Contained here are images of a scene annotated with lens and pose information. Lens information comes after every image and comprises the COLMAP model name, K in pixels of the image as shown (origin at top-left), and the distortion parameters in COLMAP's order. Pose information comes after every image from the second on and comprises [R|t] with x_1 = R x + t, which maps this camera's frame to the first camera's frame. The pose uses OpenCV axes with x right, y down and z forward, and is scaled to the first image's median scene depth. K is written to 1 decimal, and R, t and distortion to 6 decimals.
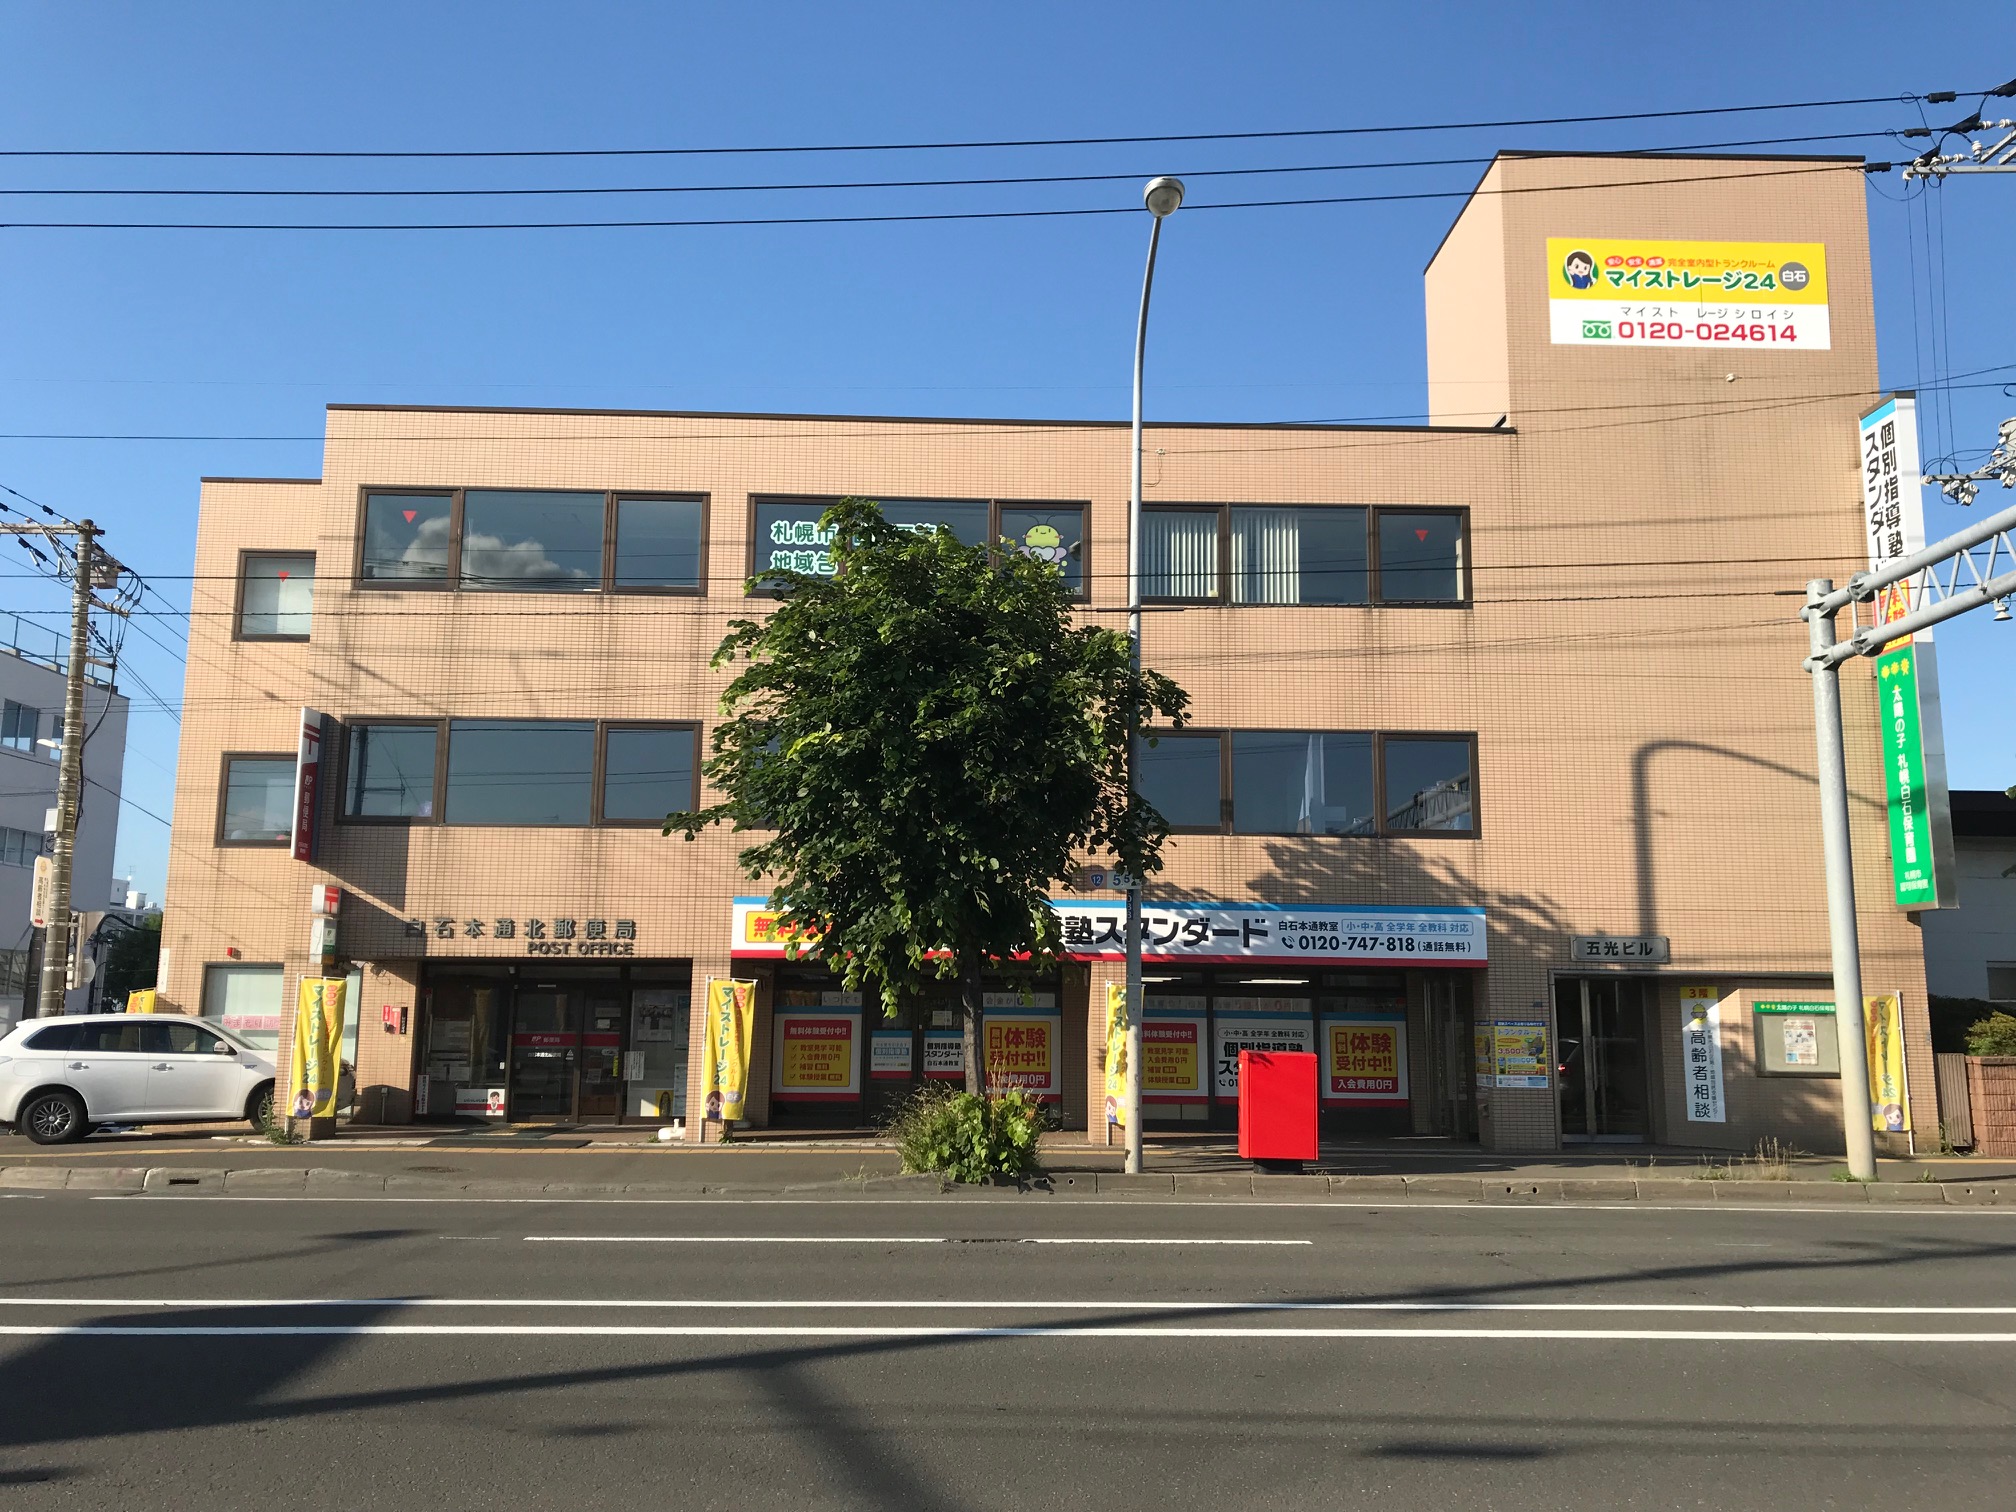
lens RADIAL K [[1657.7, 0, 1015.6], [0, 1657.7, 745.9], [0, 0, 1]] dist [0.003839, -0.003967]
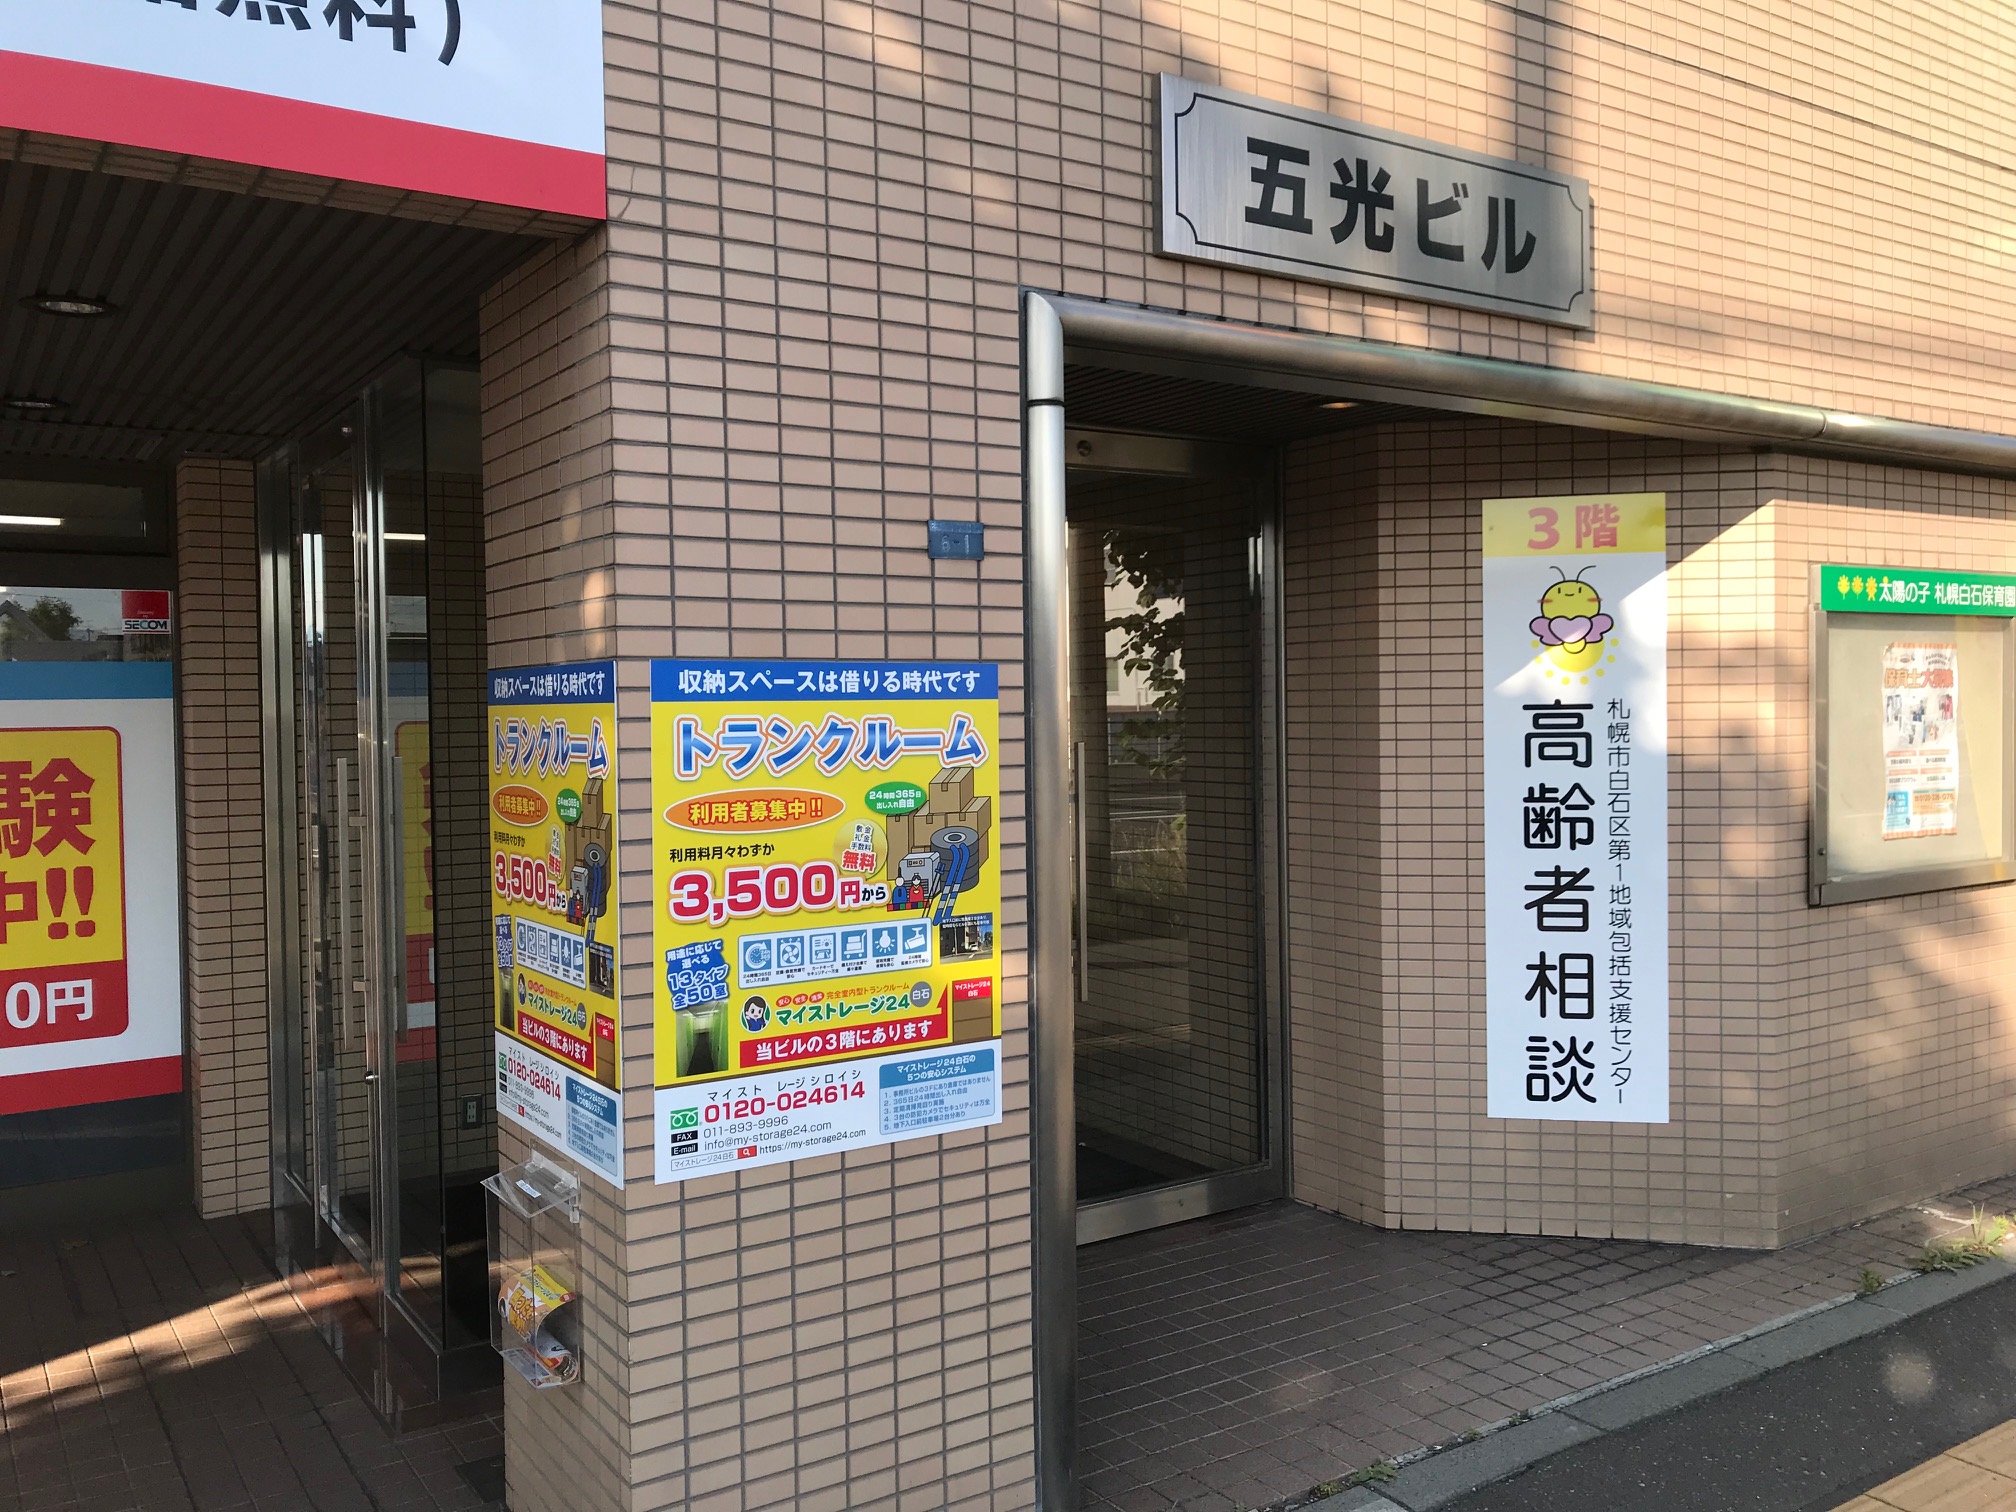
lens RADIAL K [[1657.7, 0, 1015.6], [0, 1657.7, 745.9], [0, 0, 1]] dist [0.003839, -0.003967]
pose [[0.843006, -0.035869, 0.536707, 0.241631], [-0.062187, 0.984585, 0.163478, 0.148028], [-0.534297, -0.171189, 0.827781, 0.868945]]
